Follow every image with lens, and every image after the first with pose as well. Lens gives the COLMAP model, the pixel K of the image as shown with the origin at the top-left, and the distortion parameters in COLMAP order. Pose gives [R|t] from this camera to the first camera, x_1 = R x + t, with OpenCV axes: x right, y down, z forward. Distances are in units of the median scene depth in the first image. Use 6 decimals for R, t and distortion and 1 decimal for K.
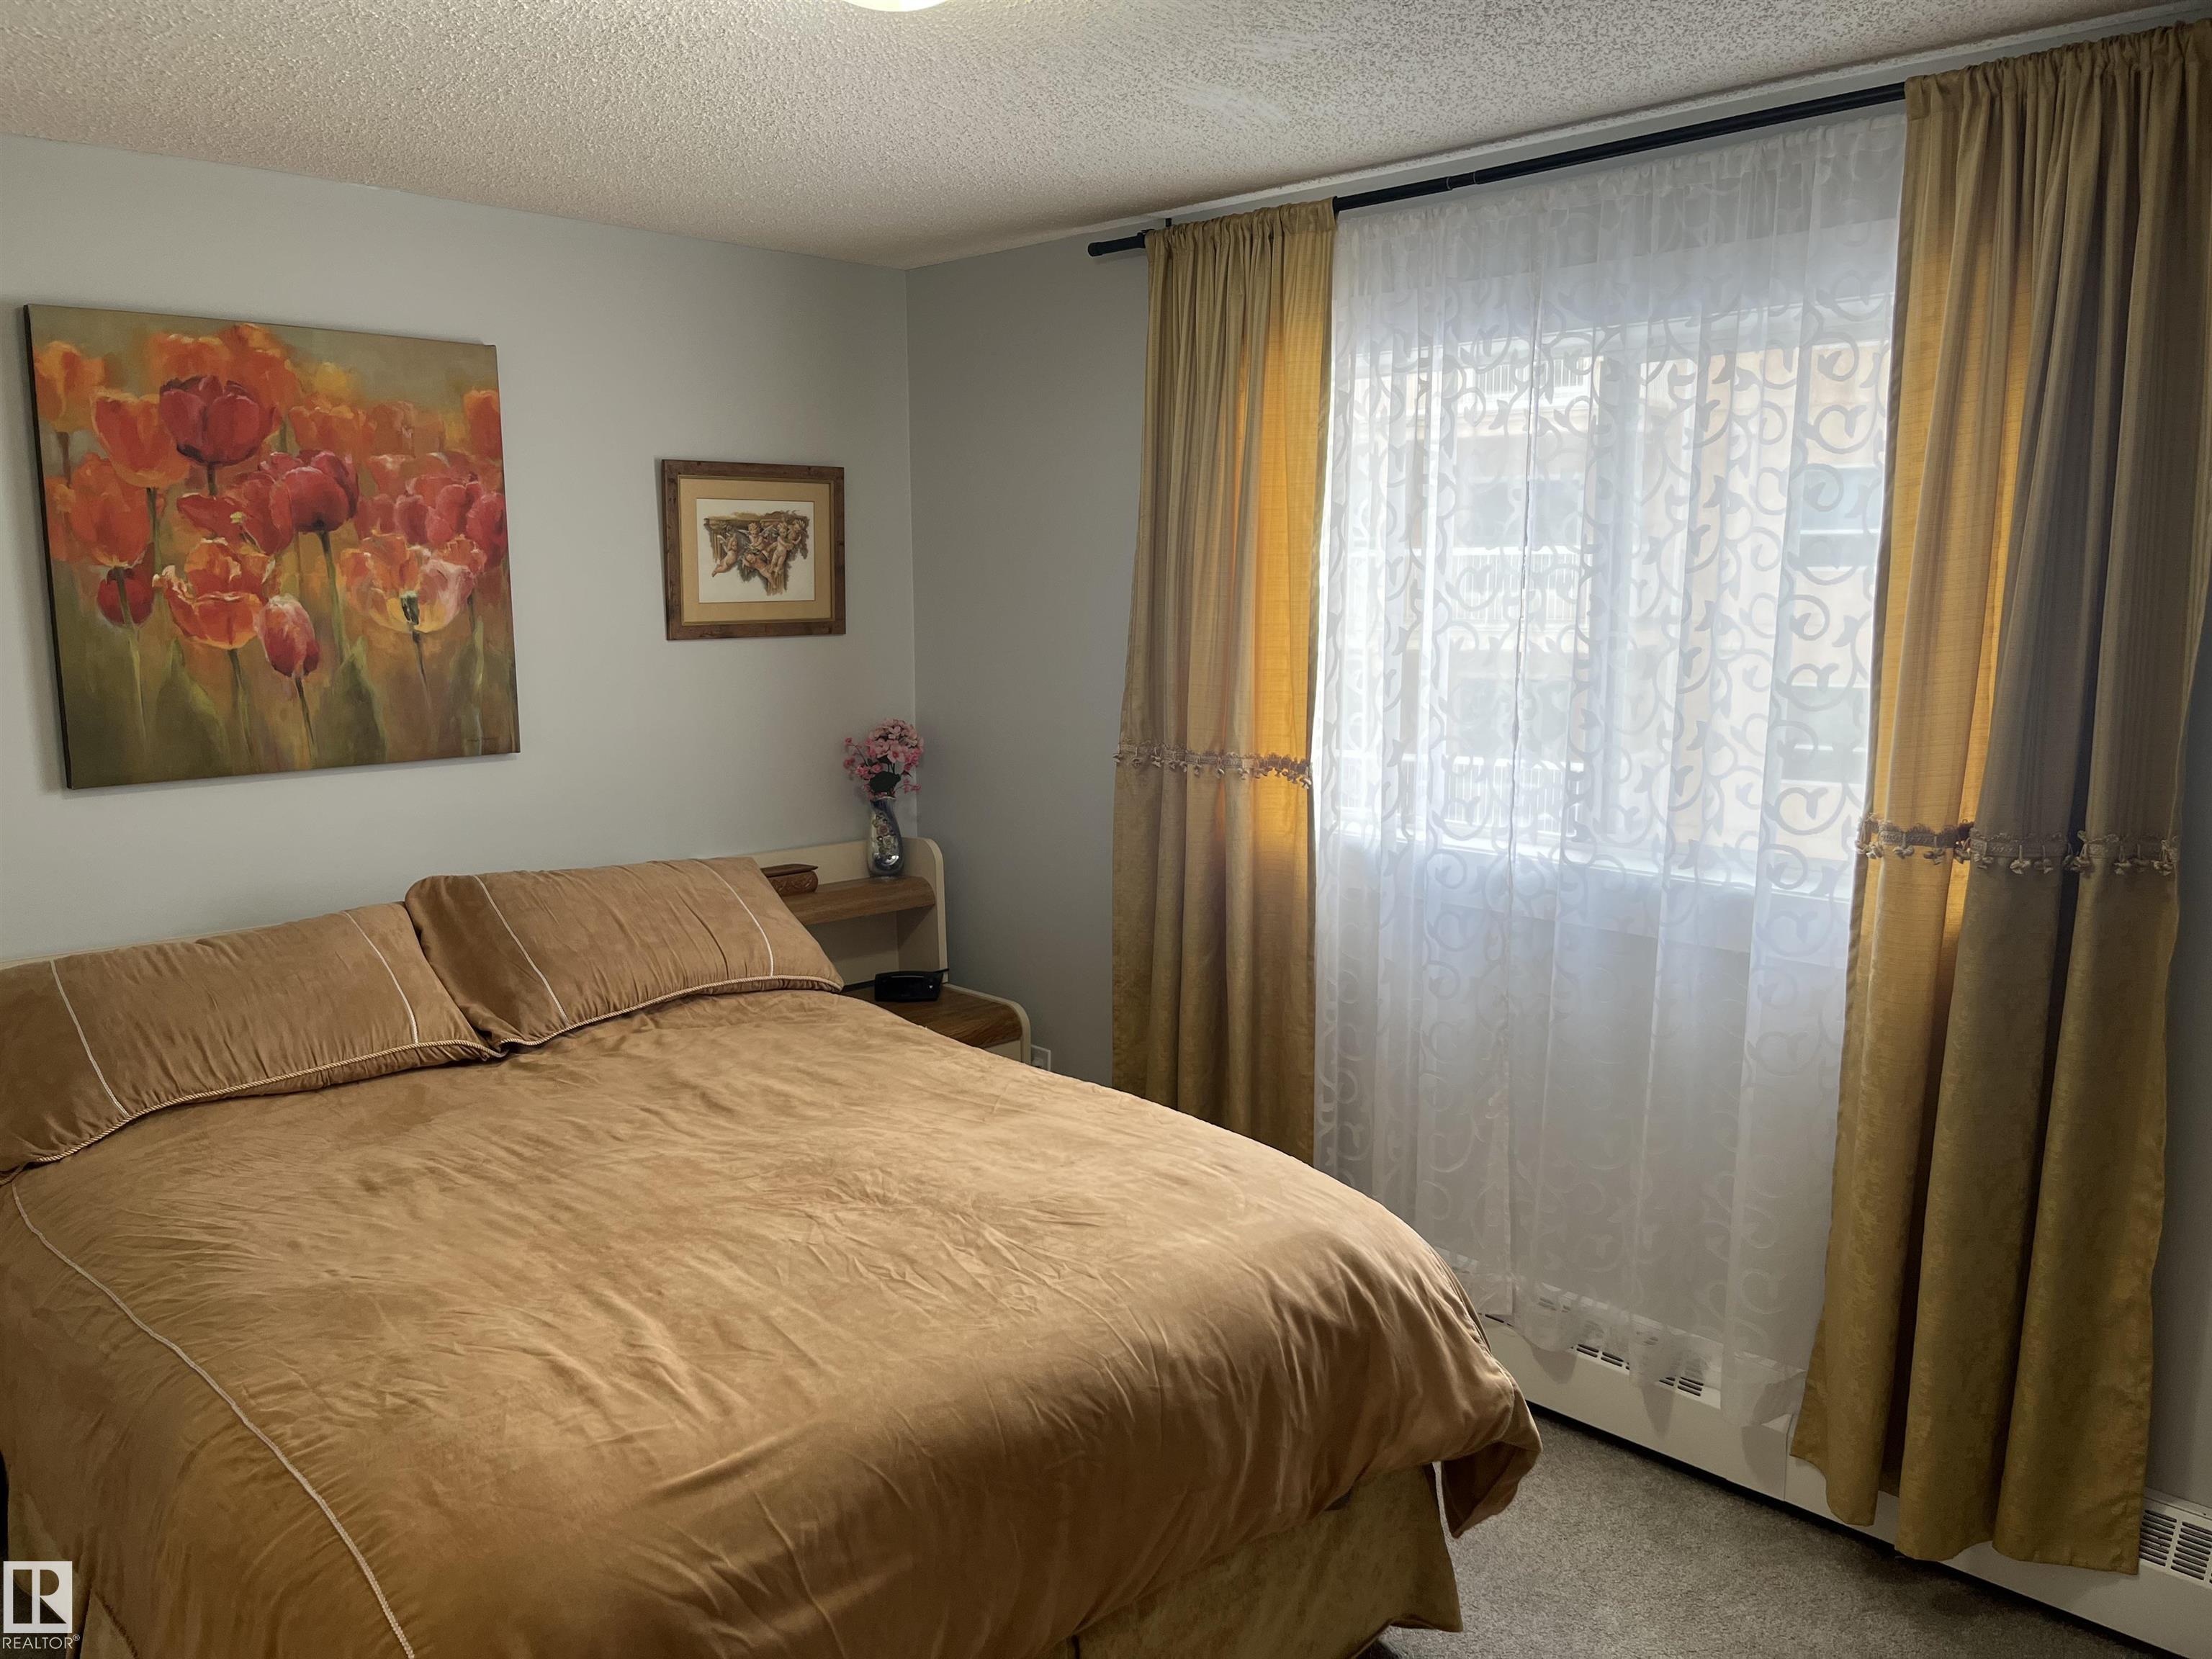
lens RADIAL K [[1671.5, 0, 1106.0], [0, 1671.5, 829.5], [0, 0, 1]] dist [0.046249, -0.030528]
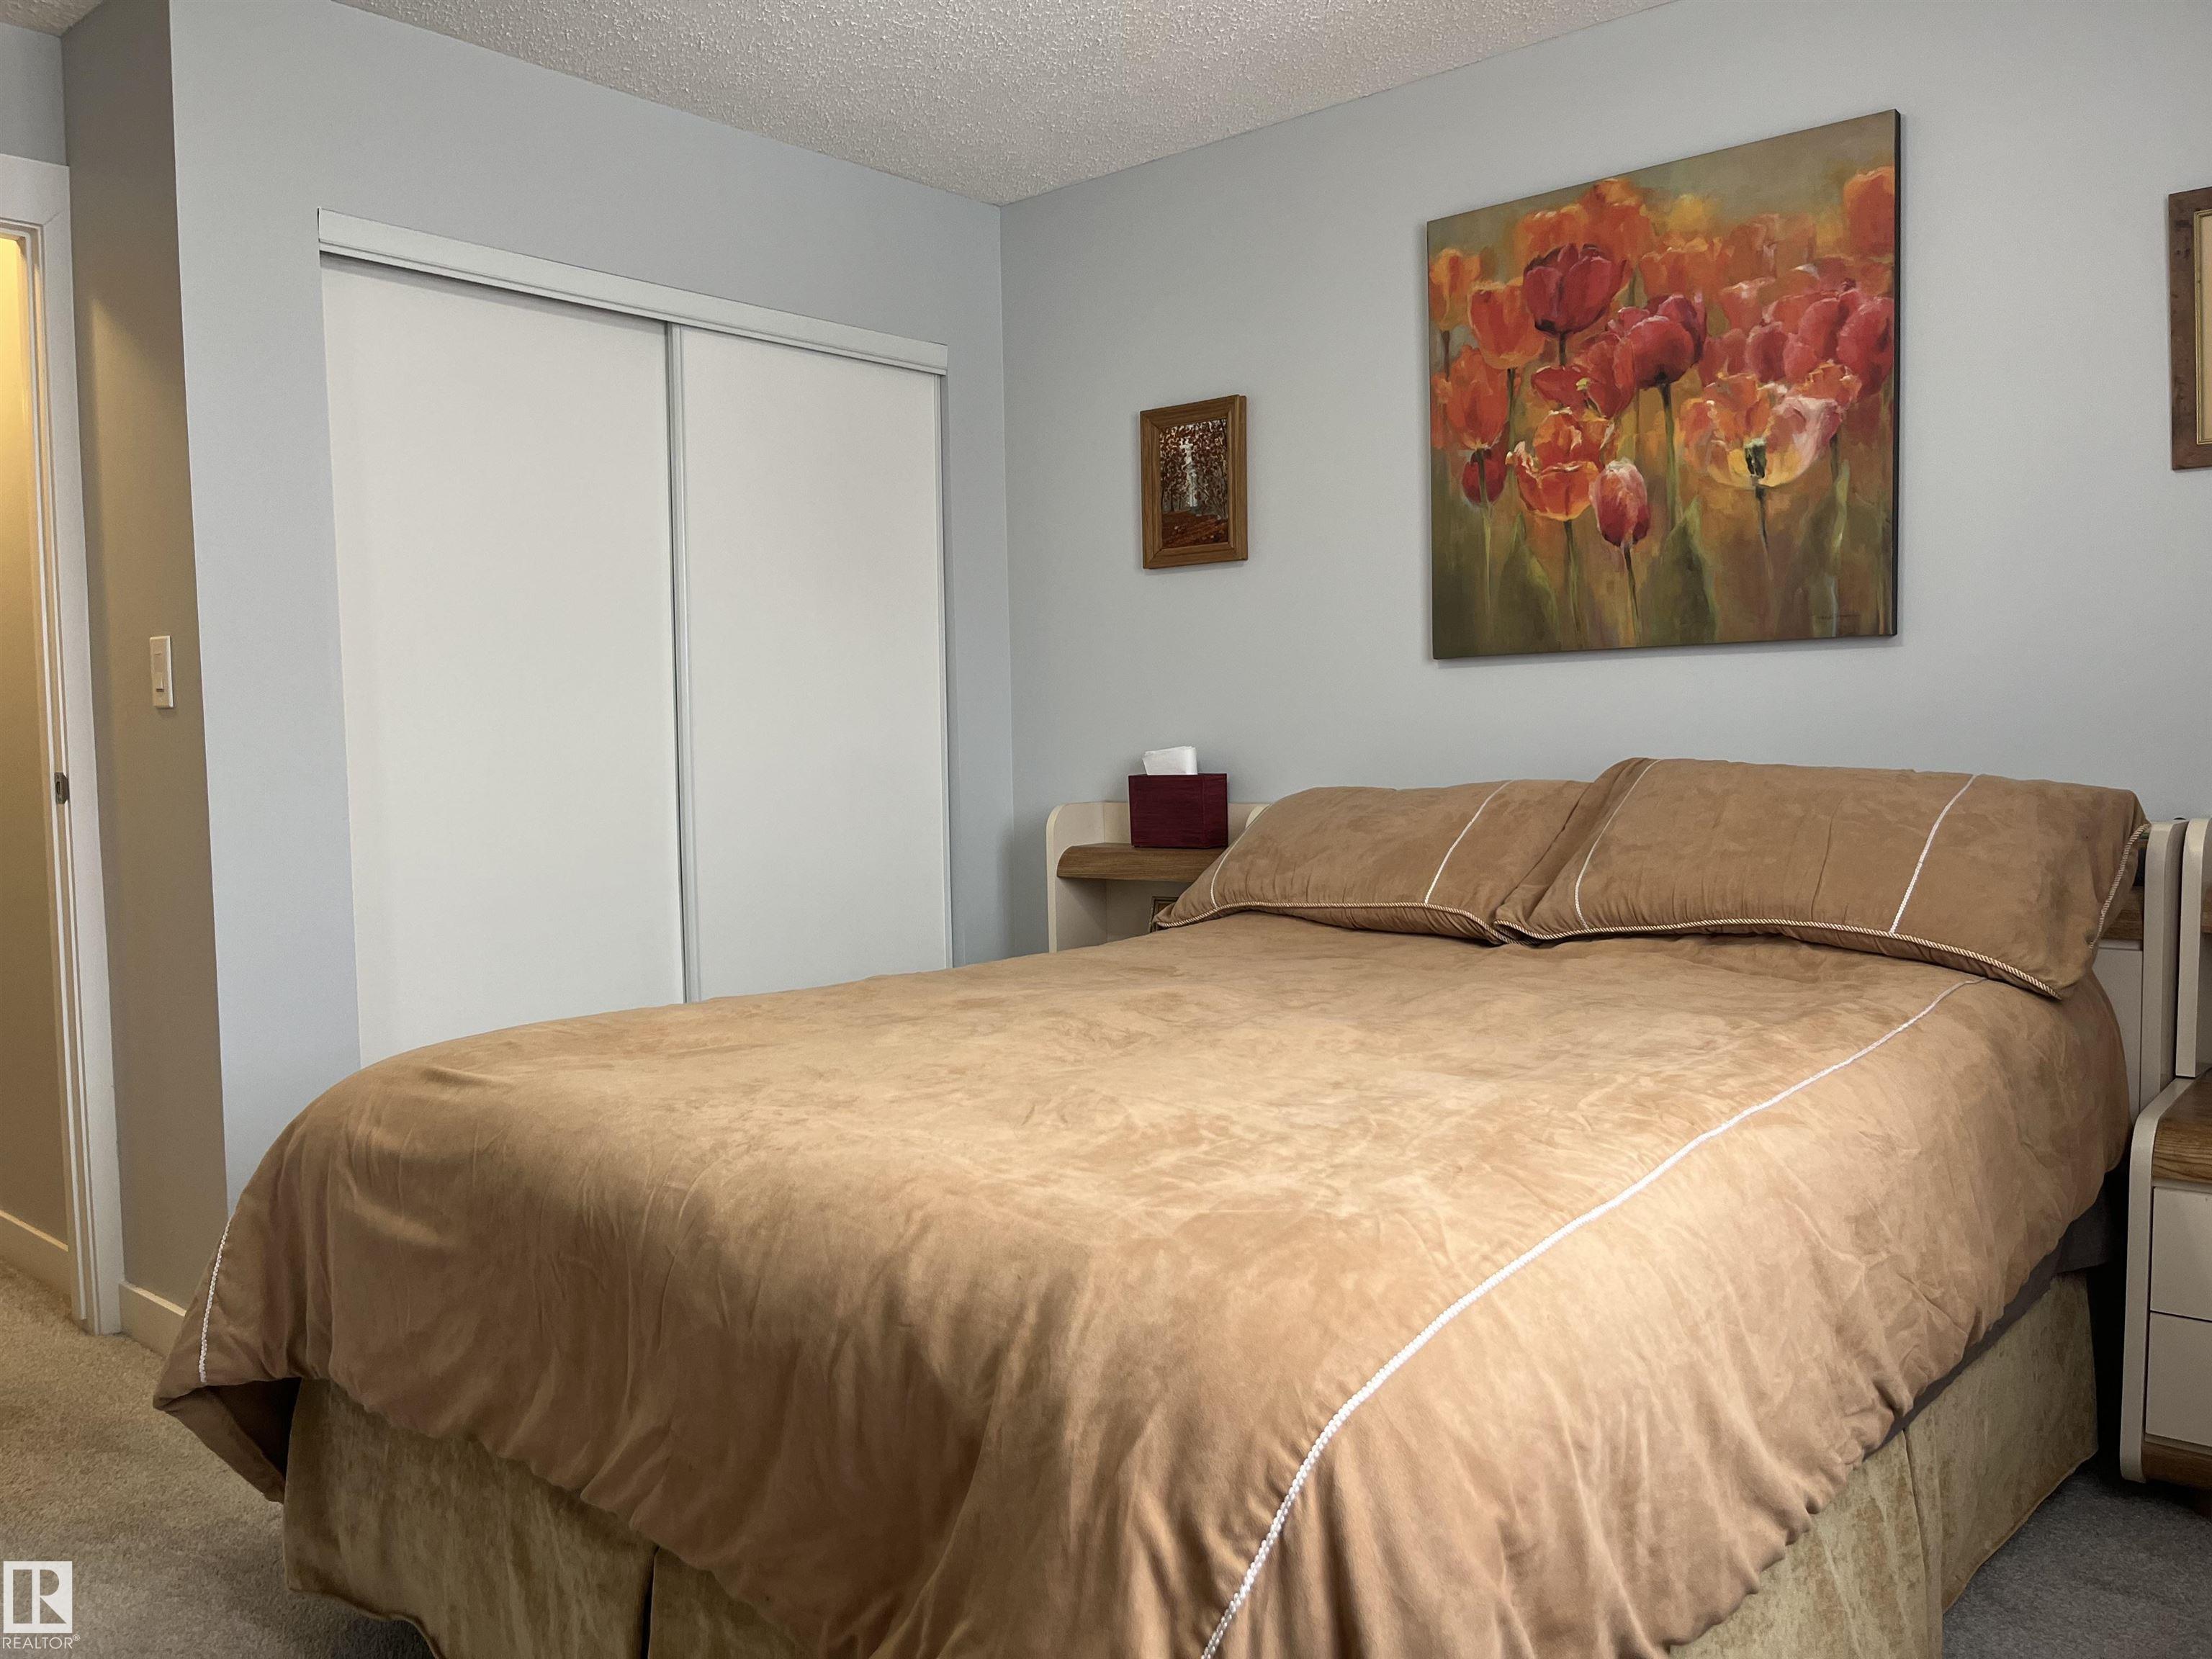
lens RADIAL K [[1671.5, 0, 1106.0], [0, 1671.5, 829.5], [0, 0, 1]] dist [0.046249, -0.030528]
pose [[0.075506, 0.056804, -0.995526, 0.439810], [-0.139679, 0.989135, 0.045845, 0.063168], [0.987314, 0.135592, 0.082620, 0.665029]]
